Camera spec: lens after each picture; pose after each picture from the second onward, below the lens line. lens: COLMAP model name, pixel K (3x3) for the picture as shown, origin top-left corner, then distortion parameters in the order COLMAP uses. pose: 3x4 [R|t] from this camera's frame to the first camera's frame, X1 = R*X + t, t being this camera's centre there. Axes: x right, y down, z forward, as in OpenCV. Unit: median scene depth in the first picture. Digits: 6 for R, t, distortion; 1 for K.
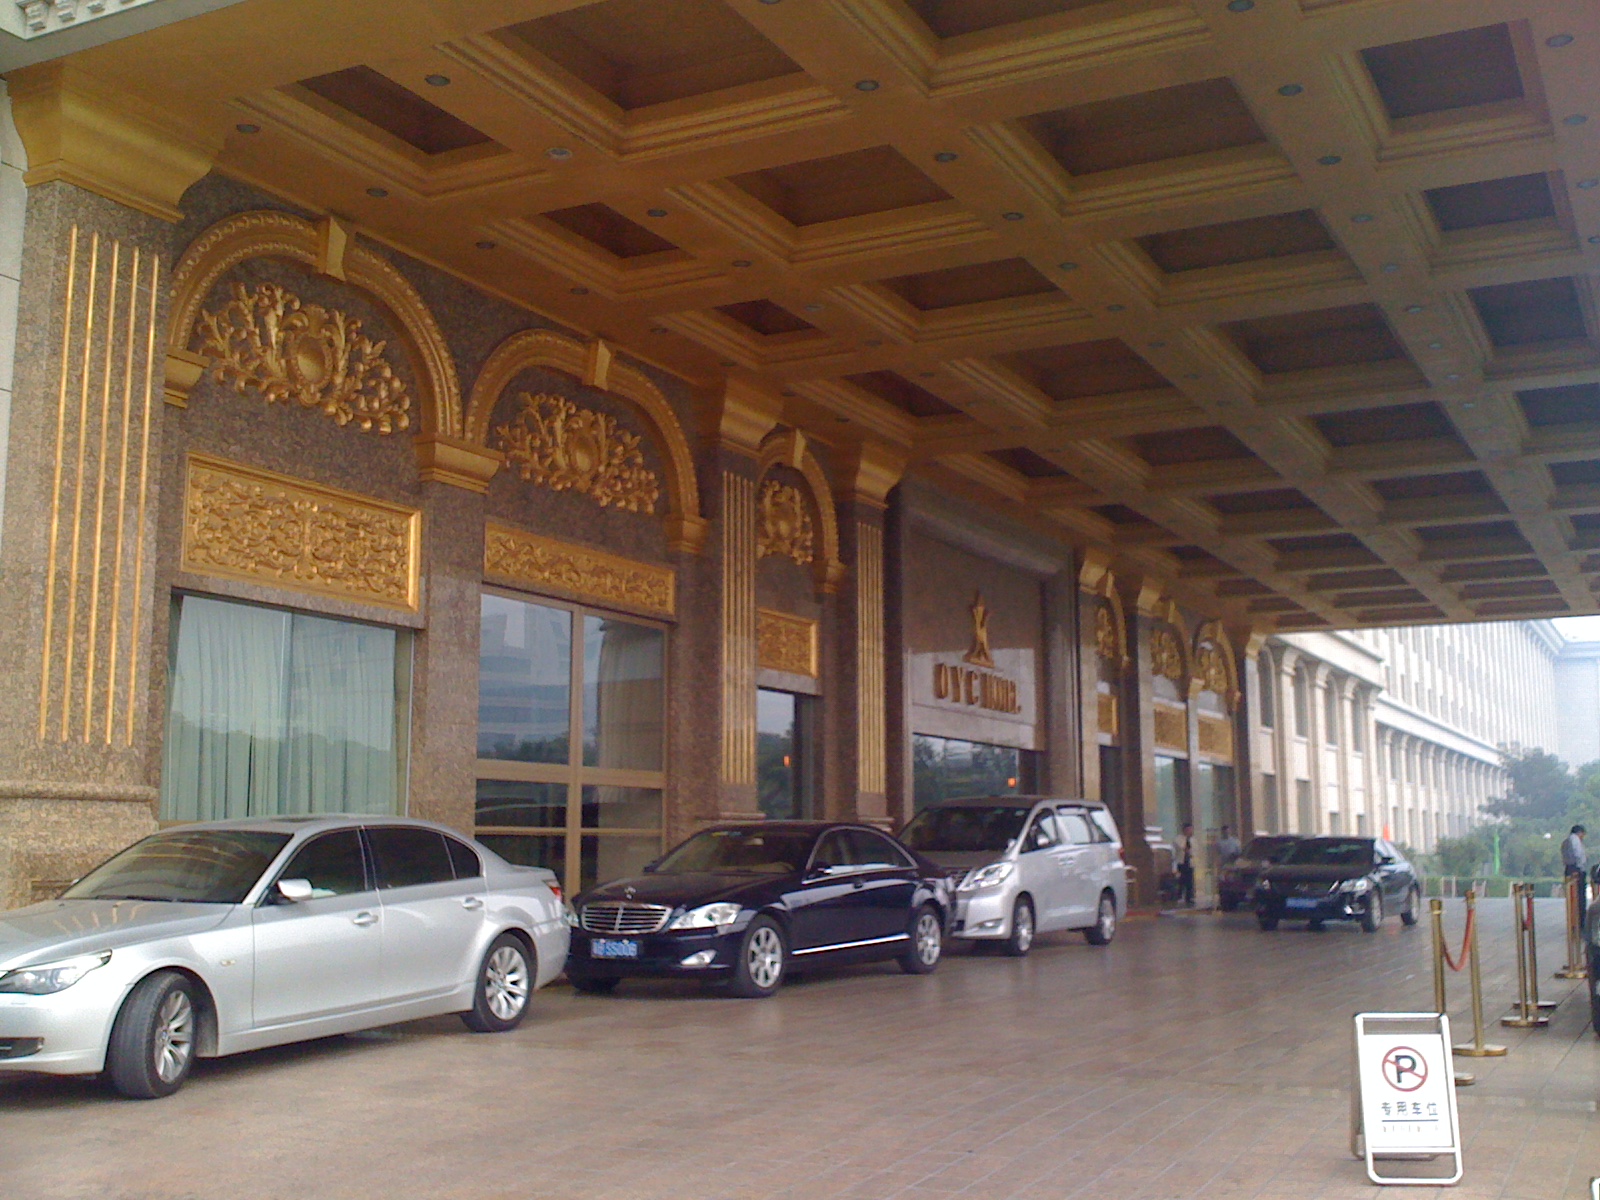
lens RADIAL K [[1738.9, 0, 800.0], [0, 1738.9, 600.0], [0, 0, 1]] dist [-0.007027, -0.007147]
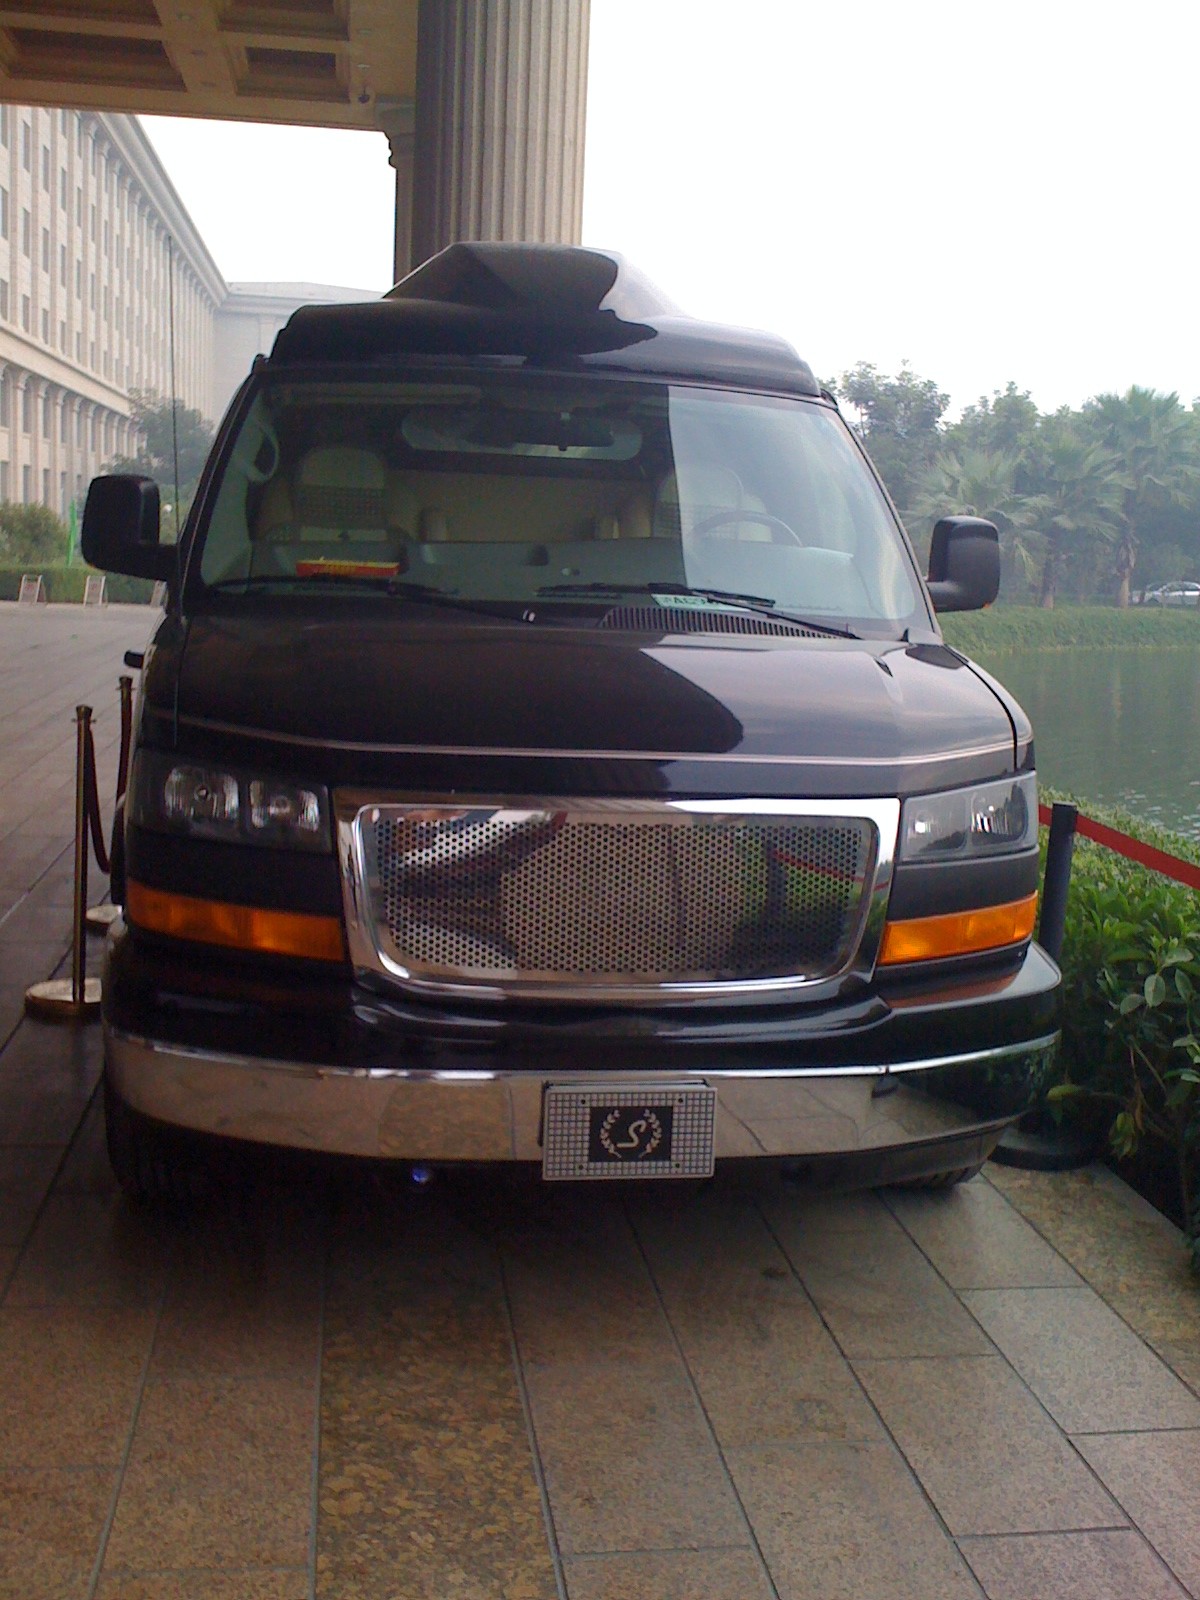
lens RADIAL K [[1738.9, 0, 600.0], [0, 1738.9, 800.0], [0, 0, 1]] dist [-0.007027, -0.007147]
pose [[0.812453, -0.054466, 0.580477, 0.101377], [-0.123458, 0.956977, 0.262588, 0.026768], [-0.569805, -0.285005, 0.770775, 0.202580]]
